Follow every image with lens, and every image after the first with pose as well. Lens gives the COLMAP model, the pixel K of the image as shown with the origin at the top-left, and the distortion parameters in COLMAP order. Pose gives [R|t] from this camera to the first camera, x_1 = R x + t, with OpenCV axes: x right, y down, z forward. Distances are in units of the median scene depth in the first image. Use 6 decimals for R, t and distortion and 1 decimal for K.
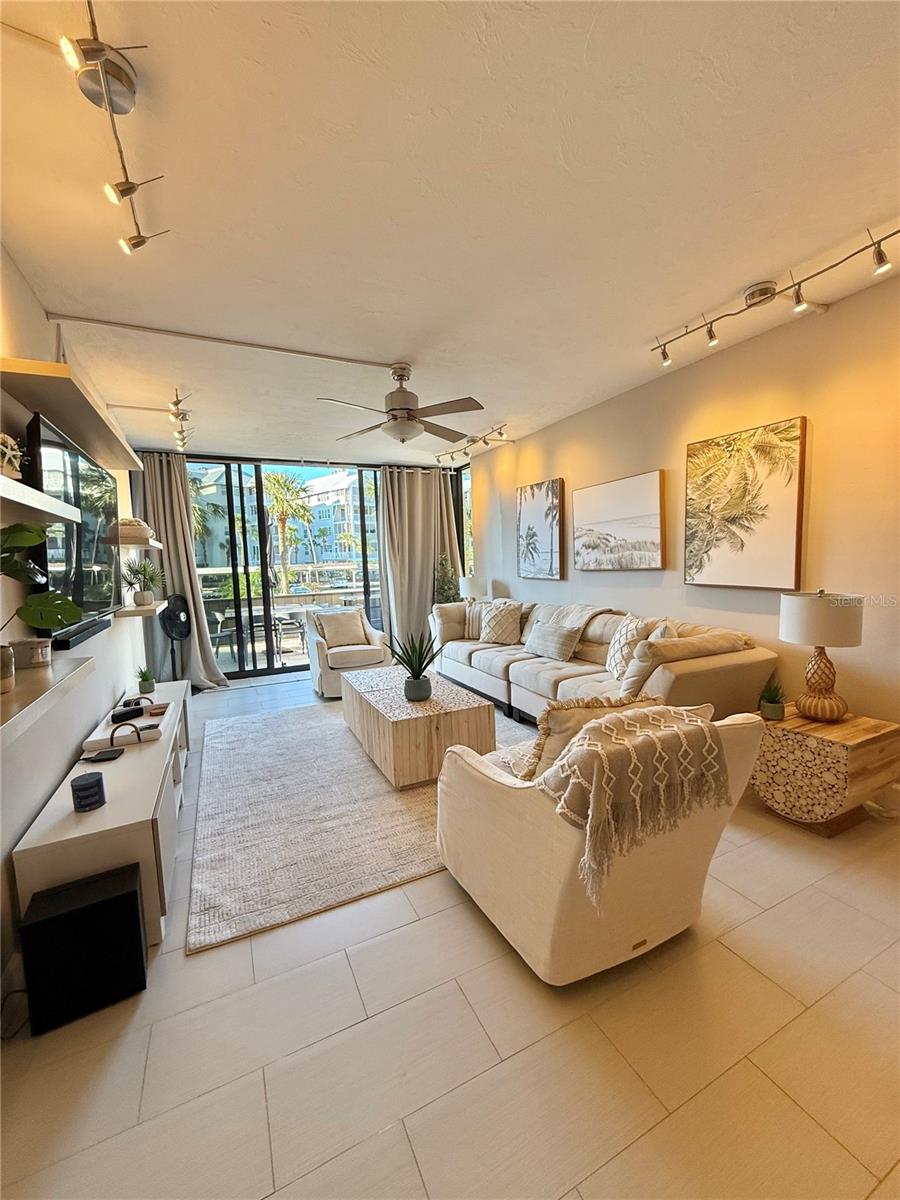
lens RADIAL K [[480.7, 0, 450.3], [0, 480.7, 597.1], [0, 0, 1]] dist [0.001776, -0.000104]
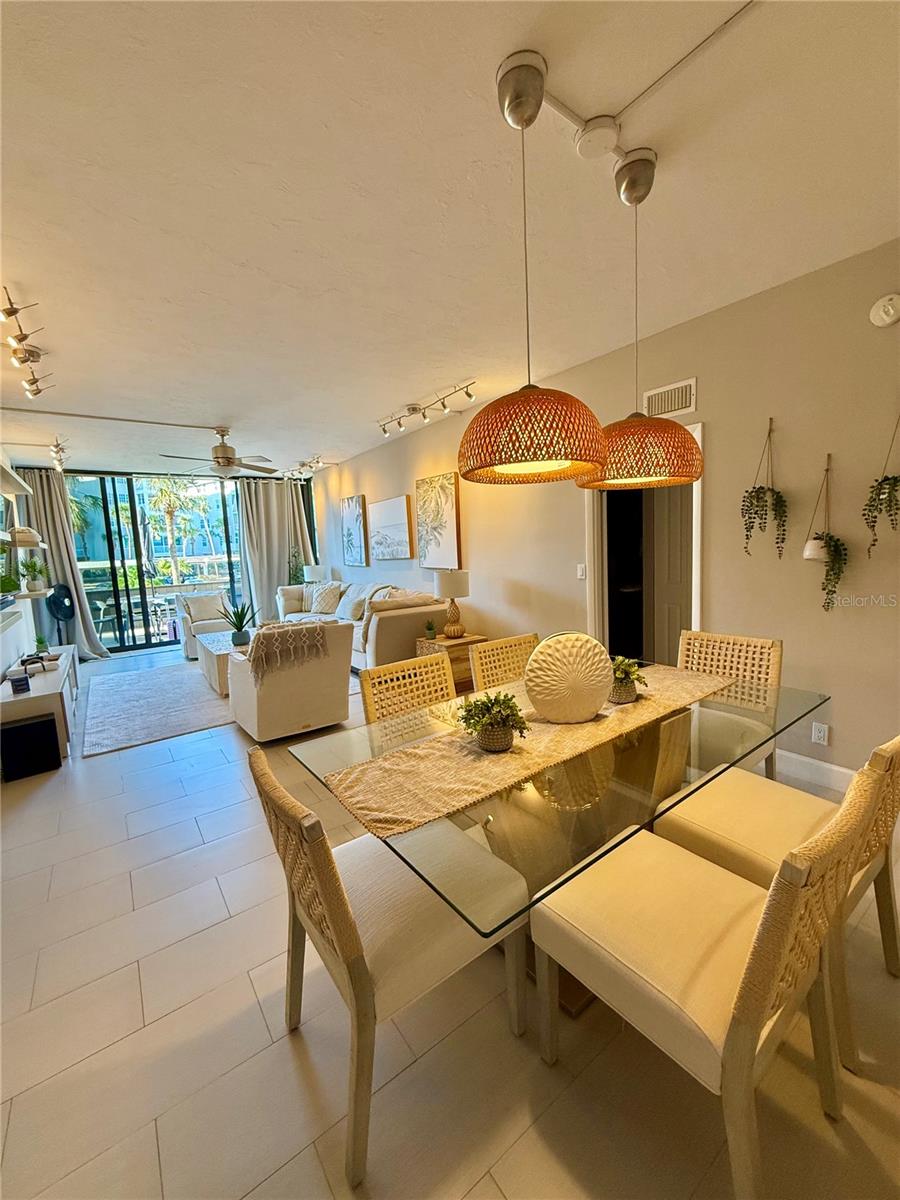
lens RADIAL K [[480.7, 0, 450.3], [0, 480.7, 597.1], [0, 0, 1]] dist [0.001776, -0.000104]
pose [[0.984441, -0.030397, 0.173067, 0.219588], [0.026326, 0.999321, 0.025774, 0.023491], [-0.173733, -0.020817, 0.984573, -0.425921]]
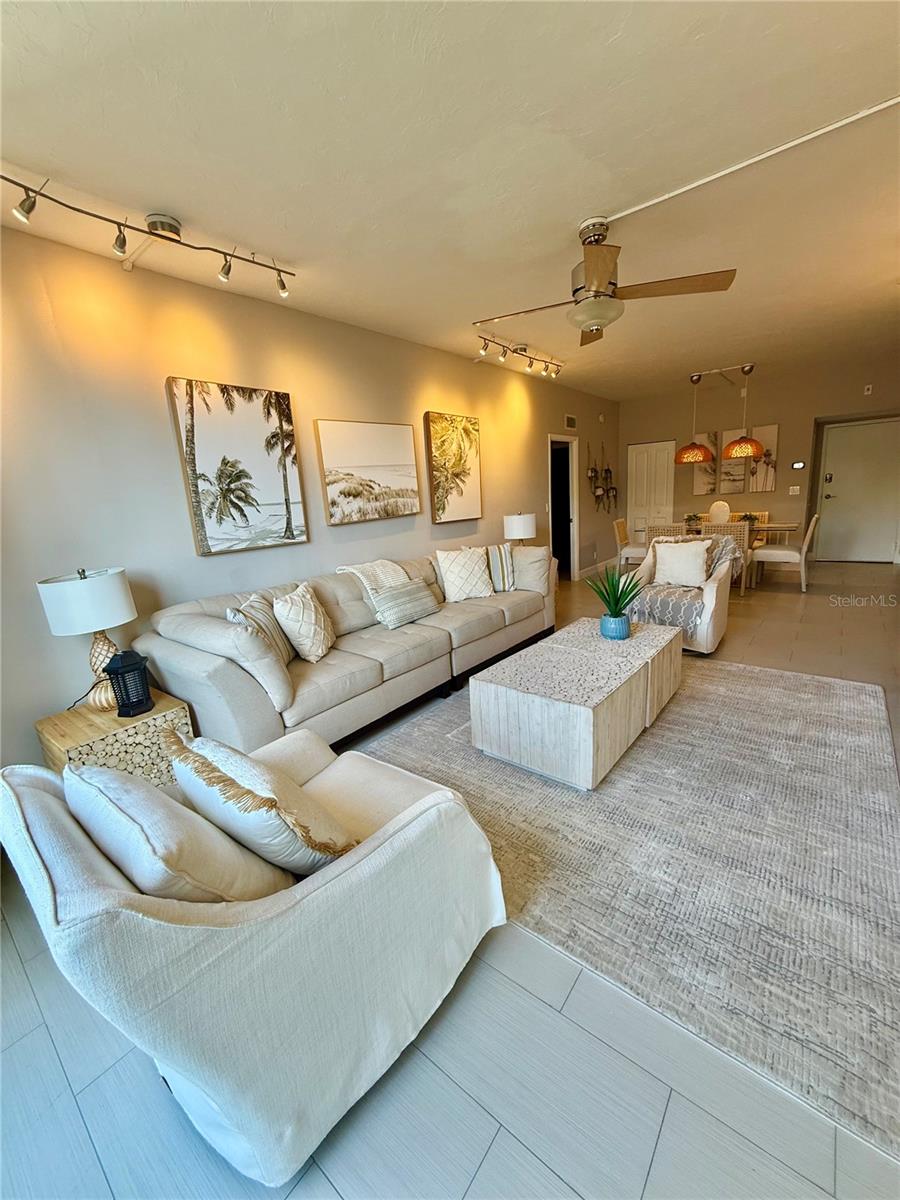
lens RADIAL K [[480.7, 0, 450.3], [0, 480.7, 597.1], [0, 0, 1]] dist [0.001776, -0.000104]
pose [[-0.421900, -0.121763, 0.898429, -0.503358], [0.160398, 0.965285, 0.206147, -0.068188], [-0.892341, 0.231080, -0.387723, 1.079085]]
